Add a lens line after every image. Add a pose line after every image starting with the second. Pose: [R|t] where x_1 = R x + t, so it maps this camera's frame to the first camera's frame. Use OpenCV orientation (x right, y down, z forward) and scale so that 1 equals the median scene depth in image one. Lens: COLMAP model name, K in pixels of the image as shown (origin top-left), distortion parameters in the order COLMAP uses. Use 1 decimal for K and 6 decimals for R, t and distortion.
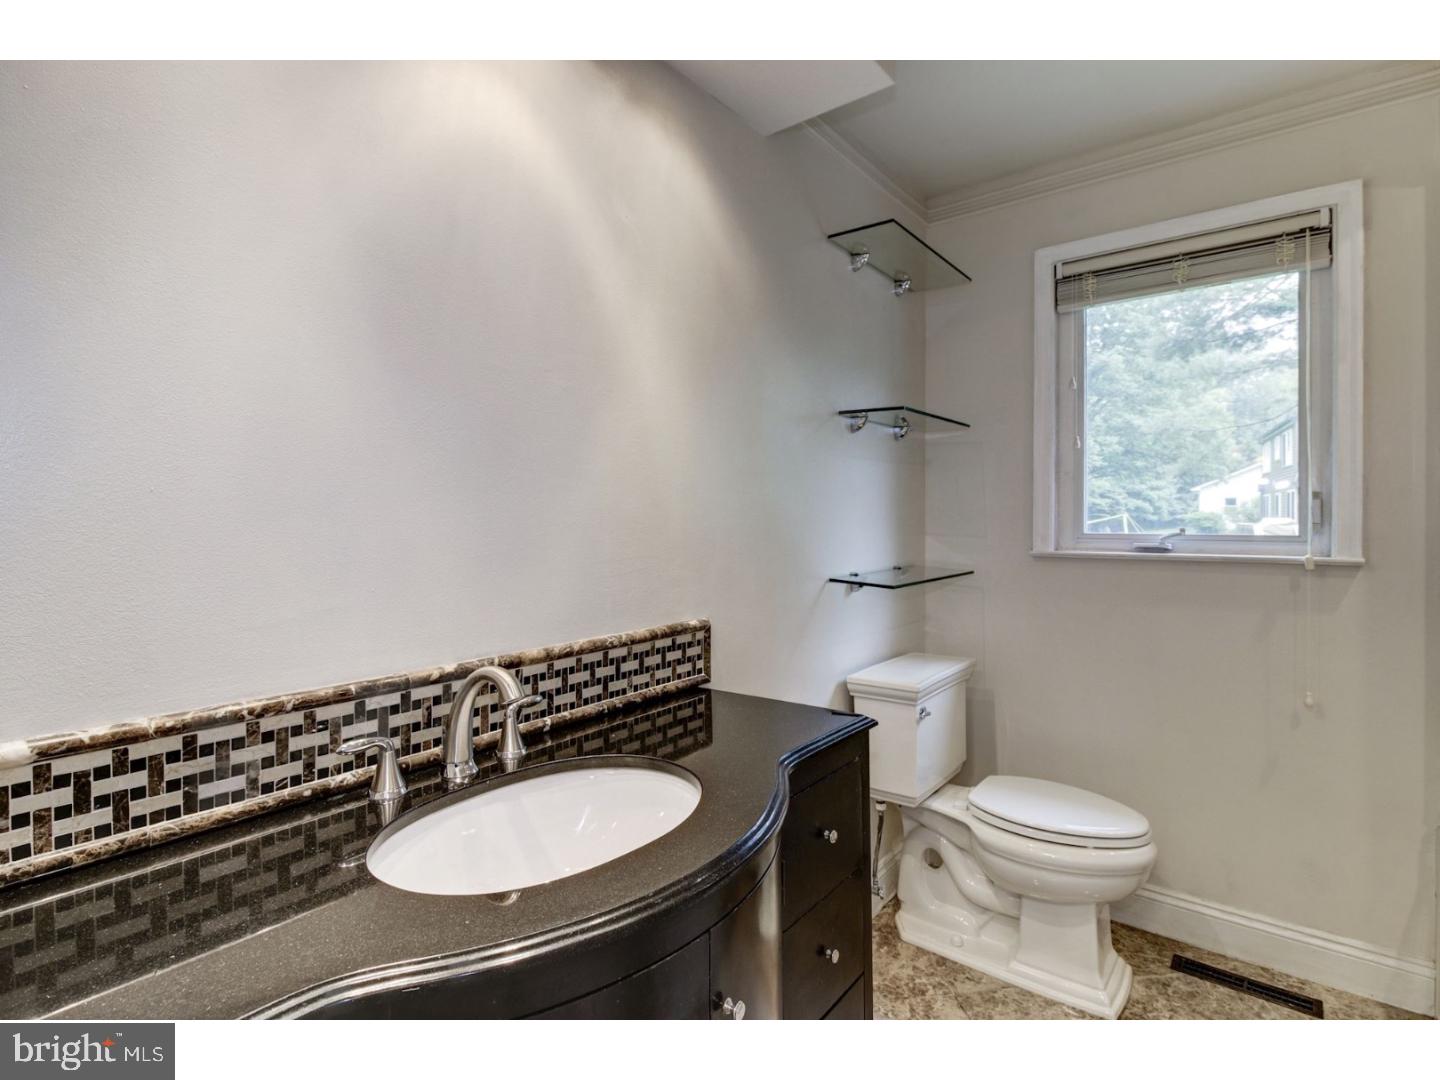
lens RADIAL K [[703.8, 0, 717.0], [0, 703.8, 520.6], [0, 0, 1]] dist [0.001509, -0.009249]
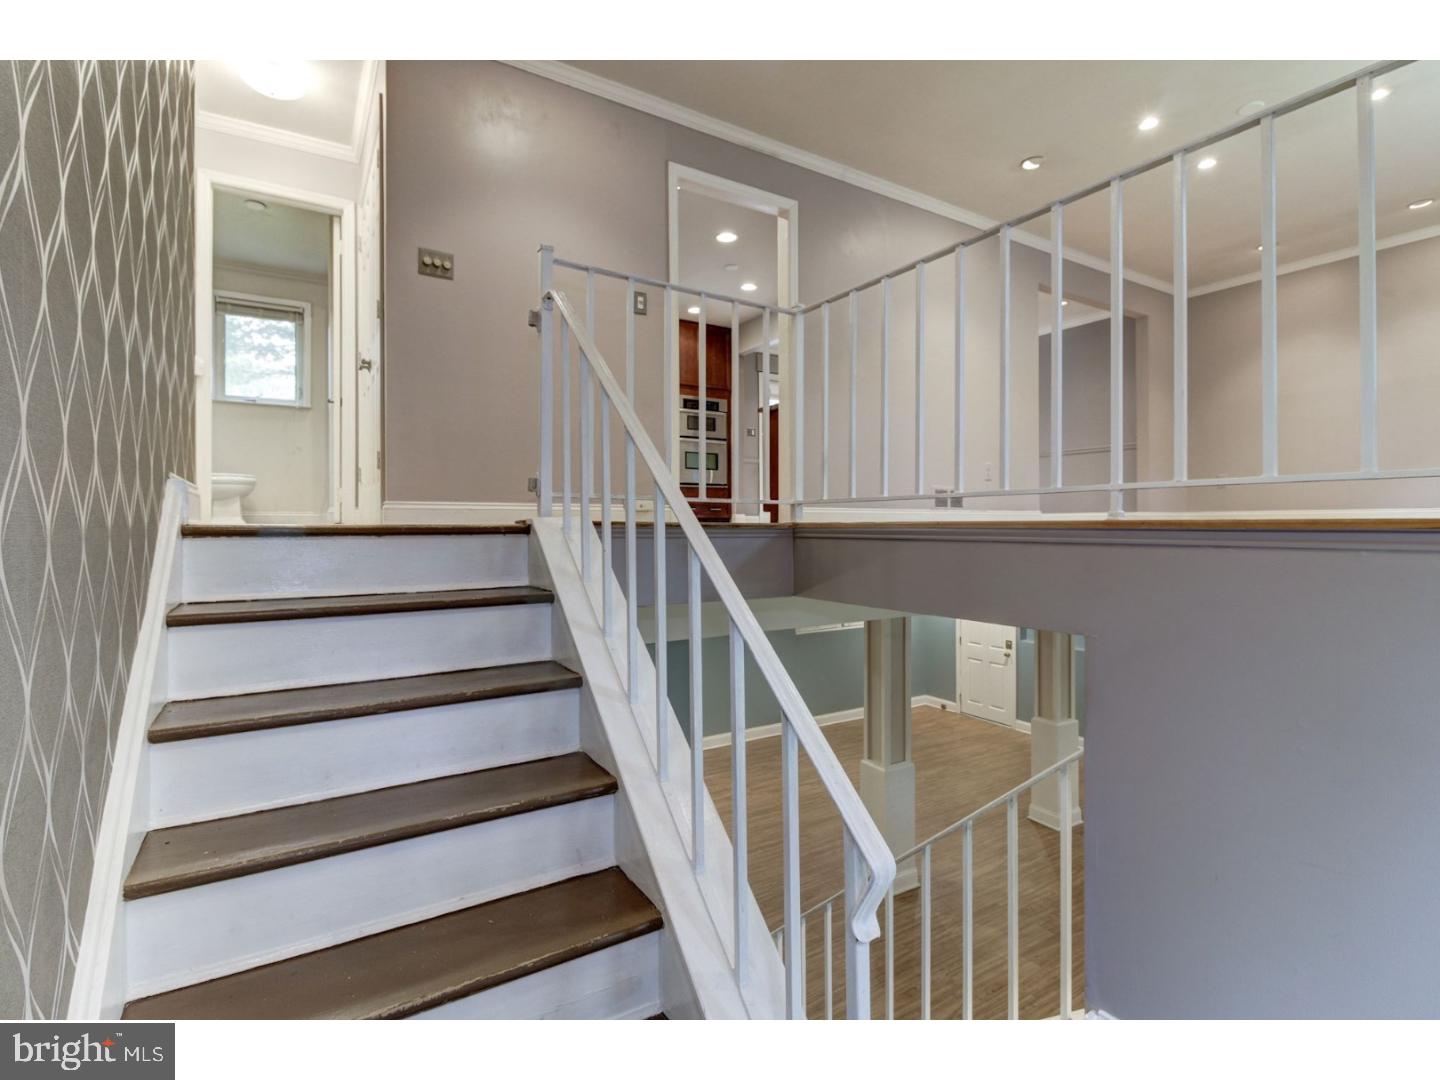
lens RADIAL K [[703.8, 0, 717.0], [0, 703.8, 520.6], [0, 0, 1]] dist [0.001509, -0.009249]
pose [[0.344163, 0.005029, 0.938896, -1.506857], [0.004897, 0.999962, -0.007151, 0.578030], [-0.938897, 0.007059, 0.344126, -1.893260]]
